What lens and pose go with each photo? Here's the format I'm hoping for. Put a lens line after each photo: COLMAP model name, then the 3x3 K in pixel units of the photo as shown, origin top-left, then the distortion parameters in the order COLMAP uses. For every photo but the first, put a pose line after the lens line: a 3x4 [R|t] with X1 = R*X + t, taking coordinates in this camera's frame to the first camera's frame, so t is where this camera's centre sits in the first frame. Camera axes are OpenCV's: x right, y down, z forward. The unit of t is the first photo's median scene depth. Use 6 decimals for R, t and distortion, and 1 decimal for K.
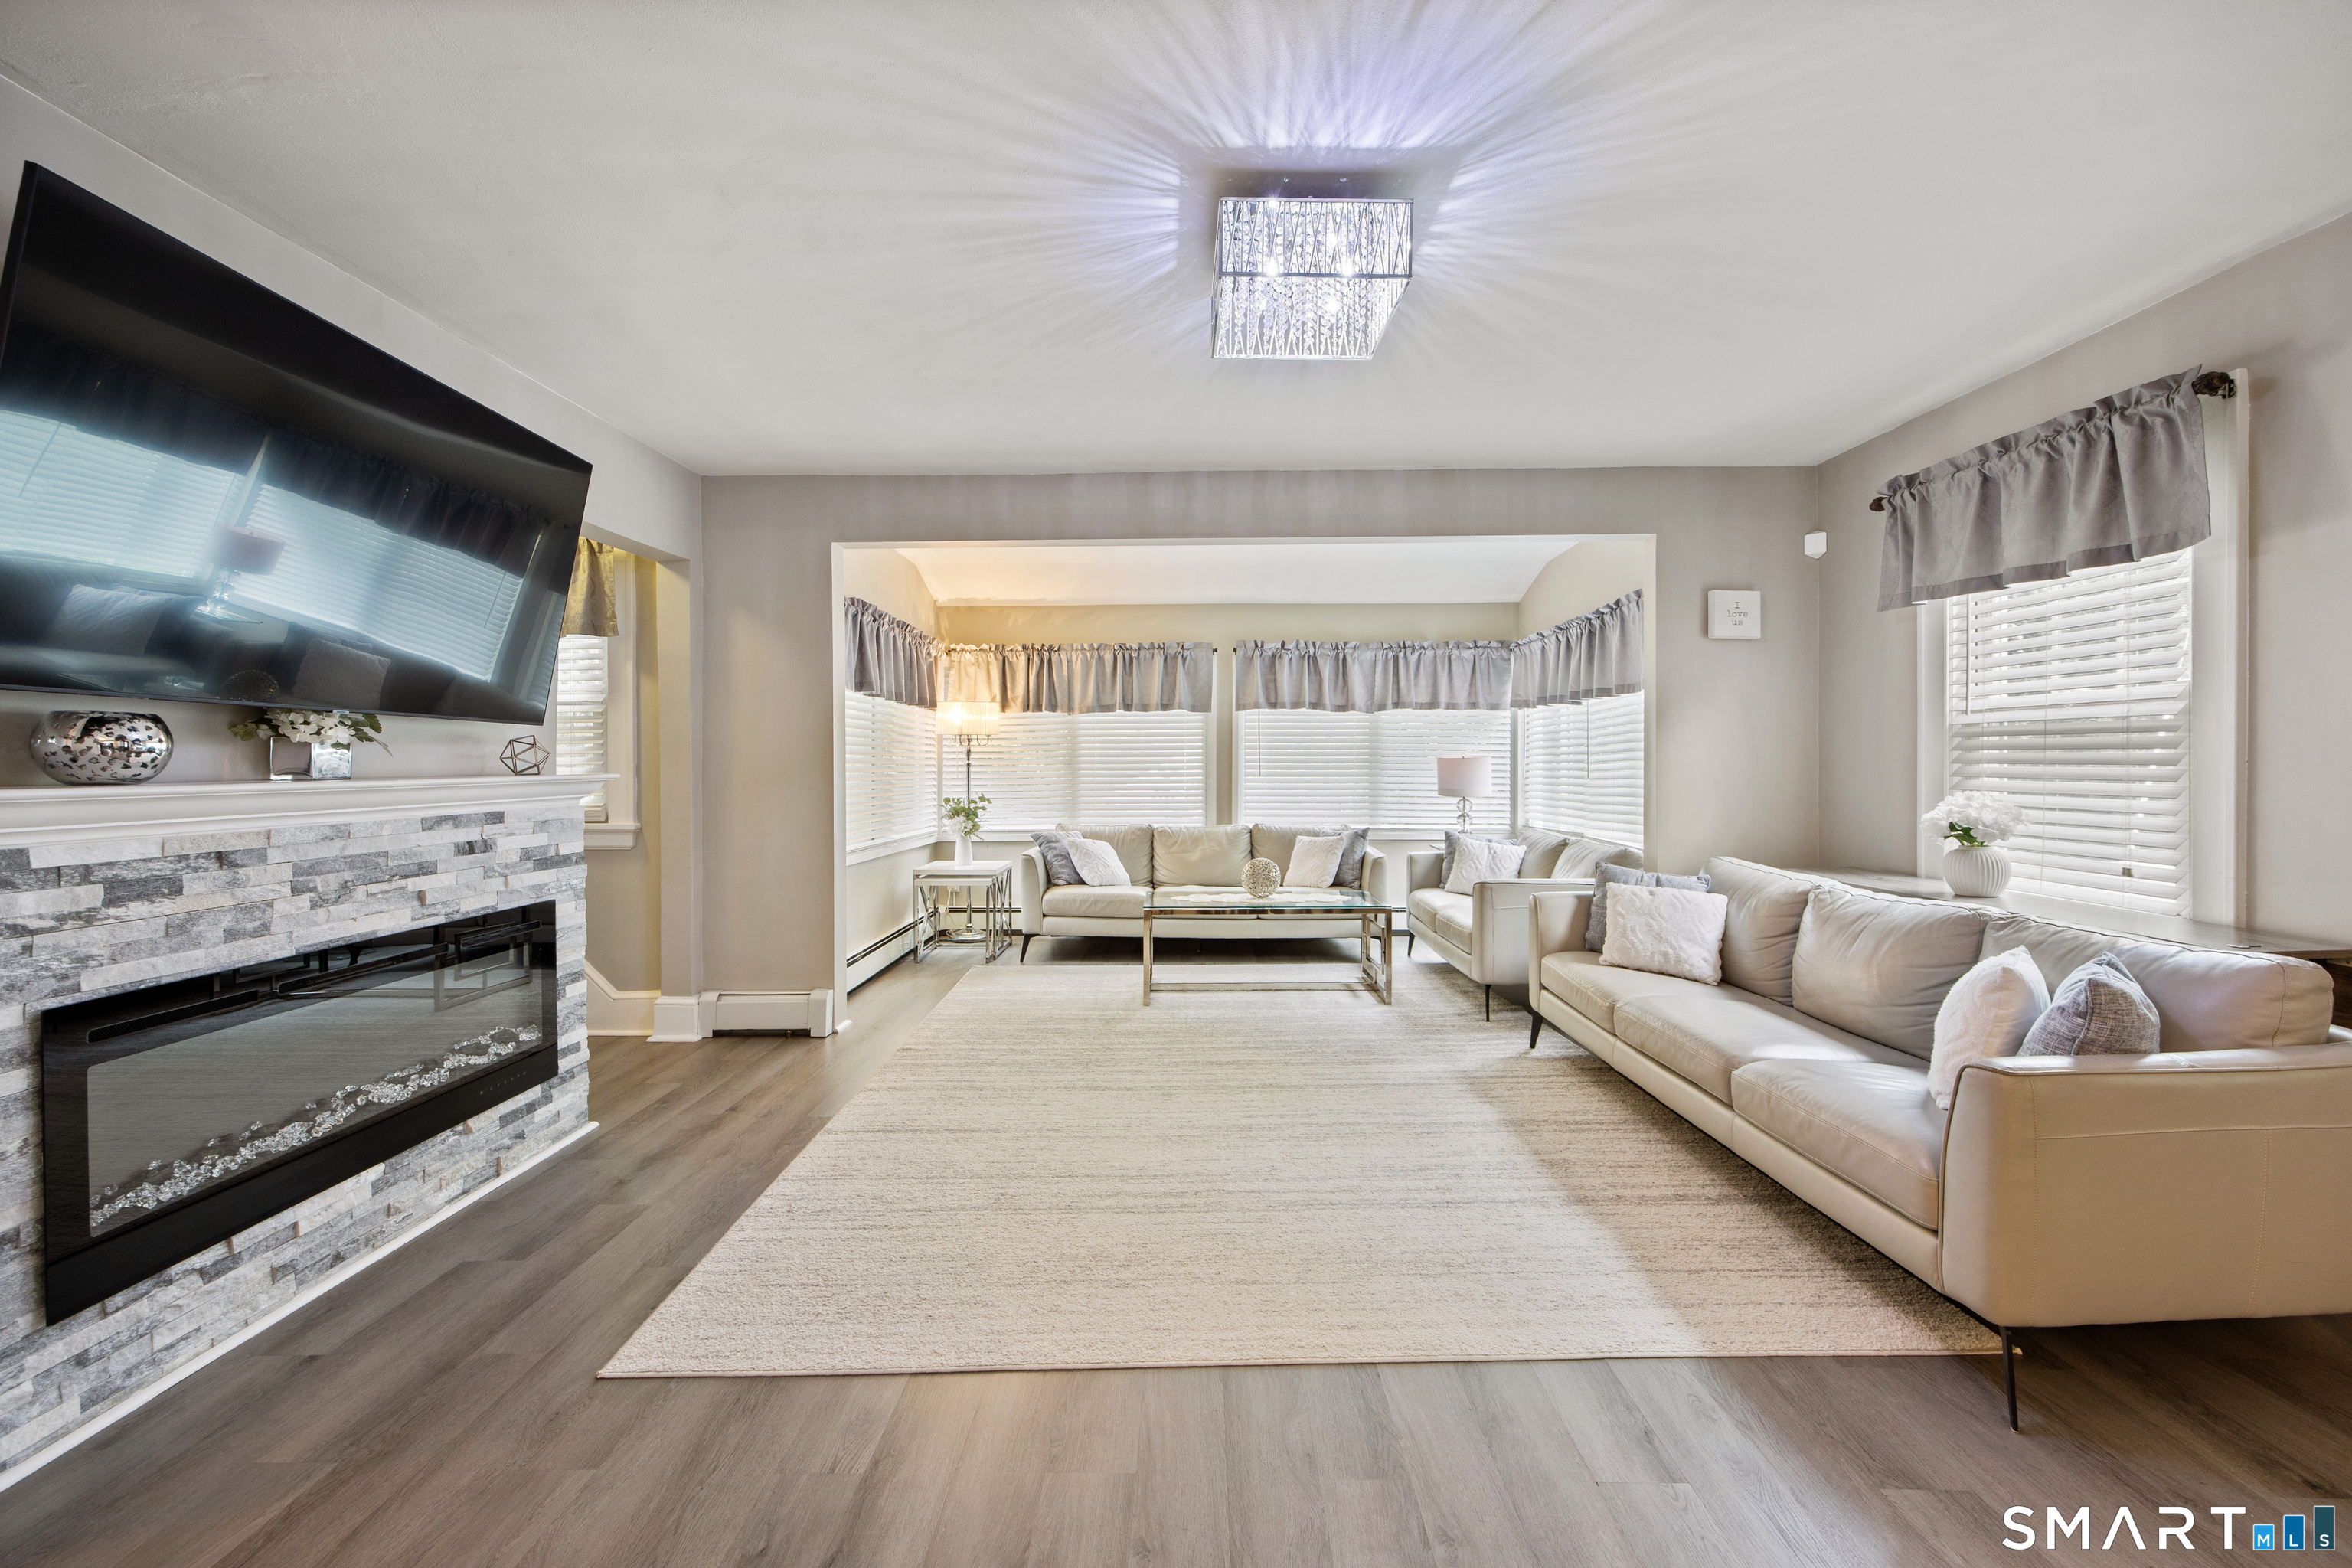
lens RADIAL K [[938.3, 0, 1136.0], [0, 938.3, 754.2], [0, 0, 1]] dist [0.000887, -0.000167]
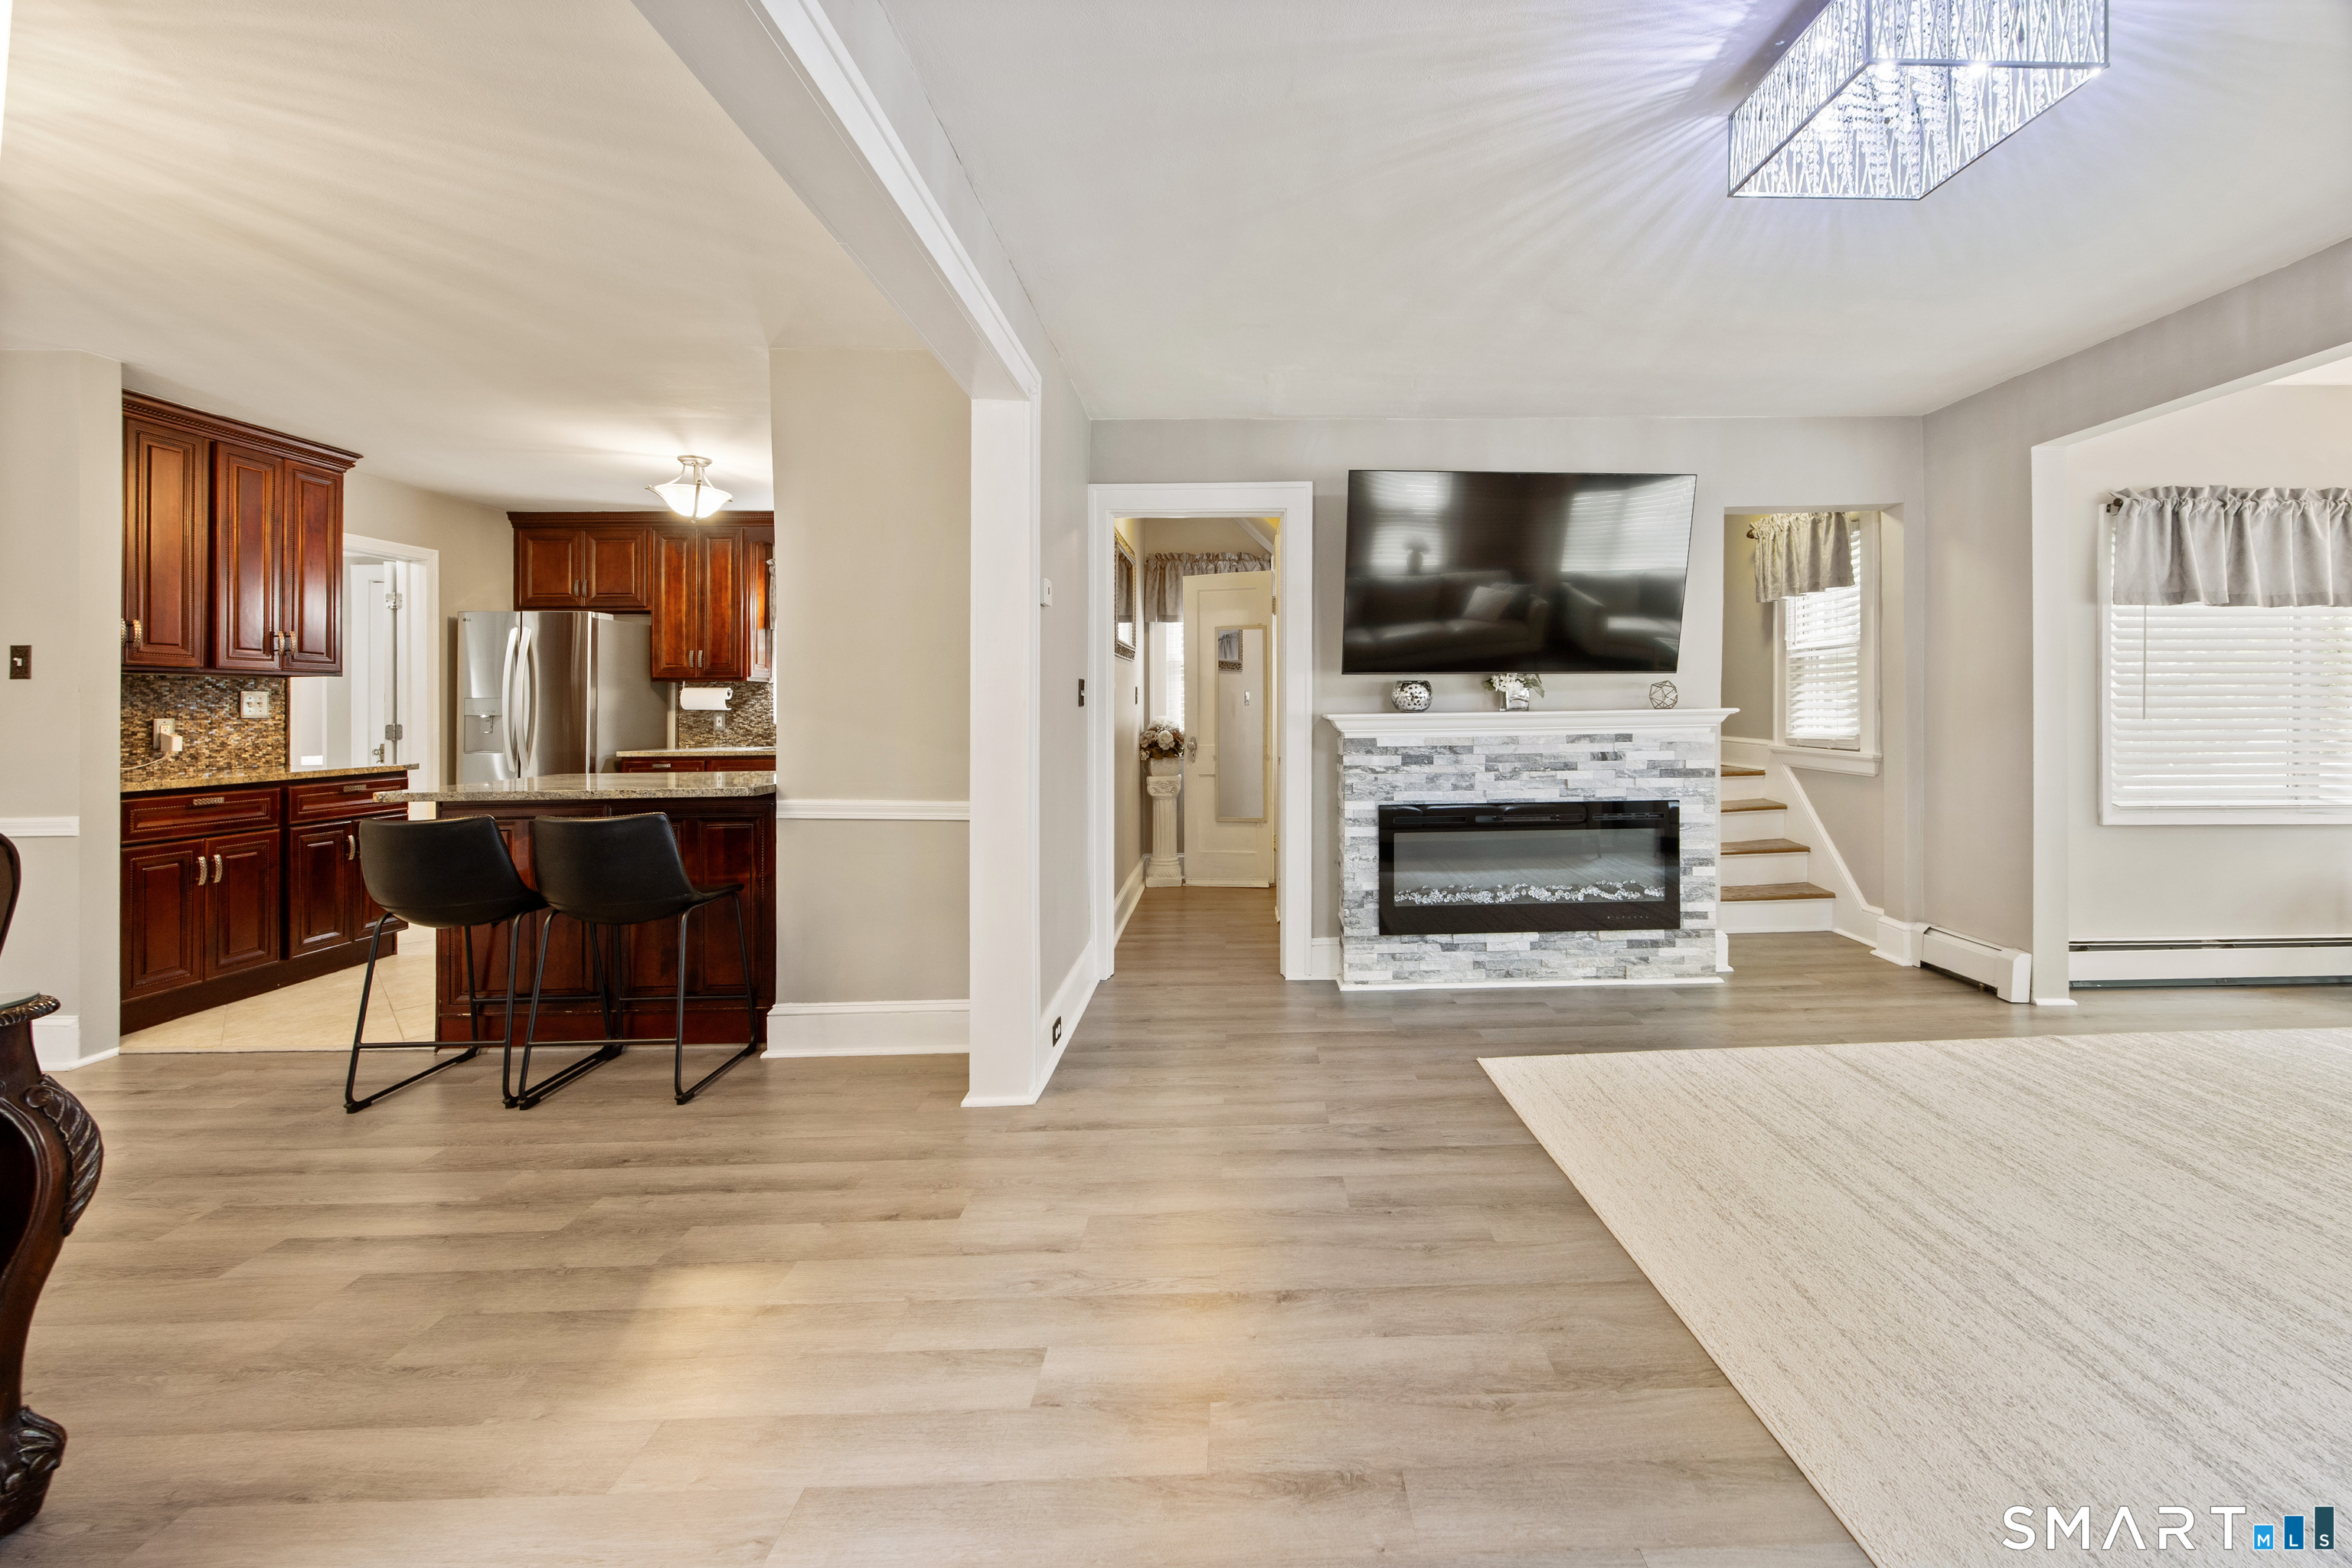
lens RADIAL K [[938.3, 0, 1289.5], [0, 938.3, 701.2], [0, 0, 1]] dist [0.000887, -0.000167]
pose [[0.078488, 0.002586, -0.996912, 0.705362], [0.017782, 0.999834, 0.003994, -0.005077], [0.996756, -0.018041, 0.078429, 0.335335]]
